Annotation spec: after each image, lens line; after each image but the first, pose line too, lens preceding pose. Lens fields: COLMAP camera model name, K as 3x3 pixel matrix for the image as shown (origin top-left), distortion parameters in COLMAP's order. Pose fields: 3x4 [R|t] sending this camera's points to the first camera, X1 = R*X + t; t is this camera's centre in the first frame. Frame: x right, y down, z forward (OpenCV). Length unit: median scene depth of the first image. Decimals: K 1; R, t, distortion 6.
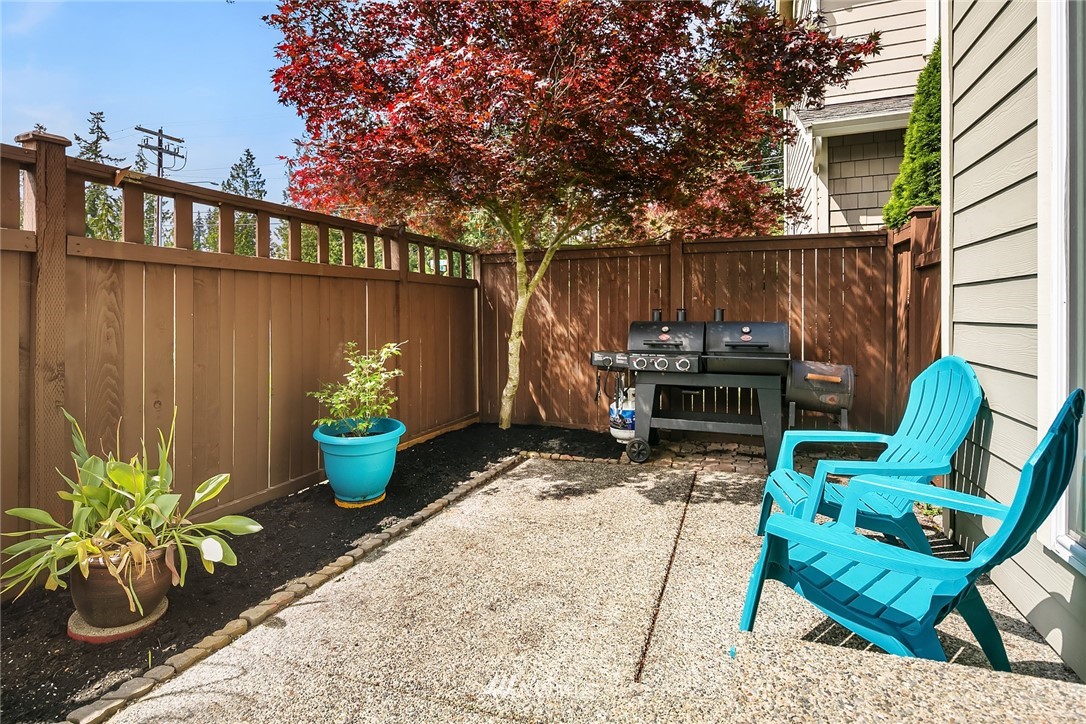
lens RADIAL K [[522.9, 0, 548.6], [0, 522.9, 316.9], [0, 0, 1]] dist [0.001595, -0.002141]
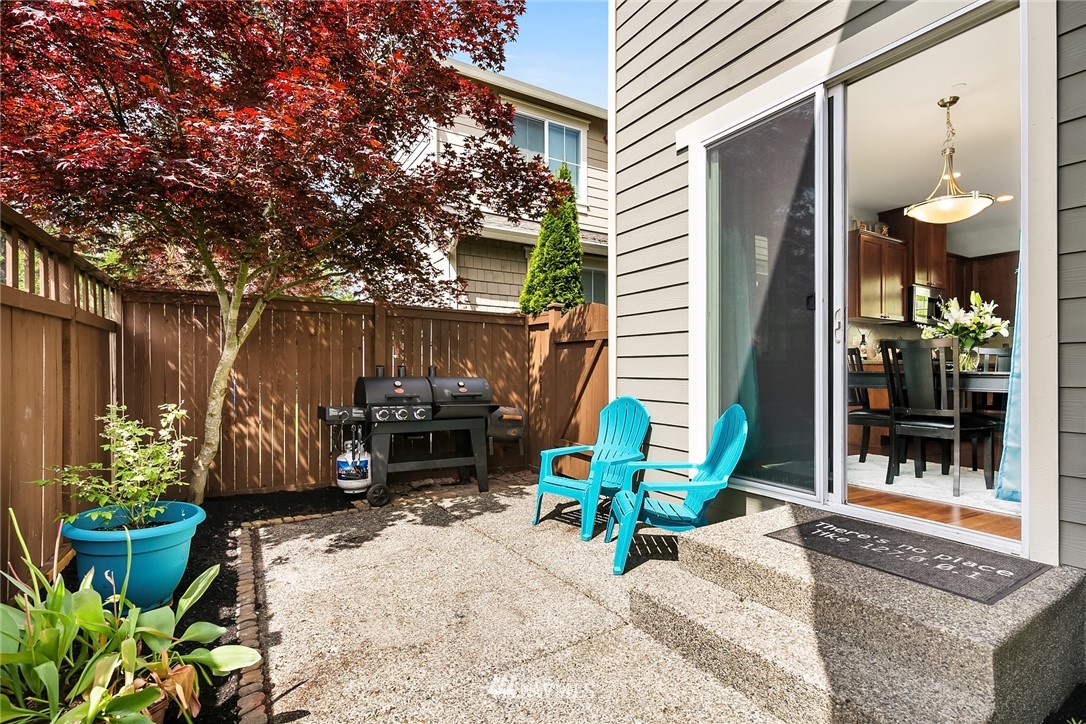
lens RADIAL K [[522.9, 0, 544.4], [0, 522.9, 370.5], [0, 0, 1]] dist [0.001595, -0.002141]
pose [[0.619721, 0.012059, 0.784730, -0.472898], [-0.009644, 0.999923, -0.007750, 0.000374], [-0.784763, -0.002765, 0.619790, 0.053086]]
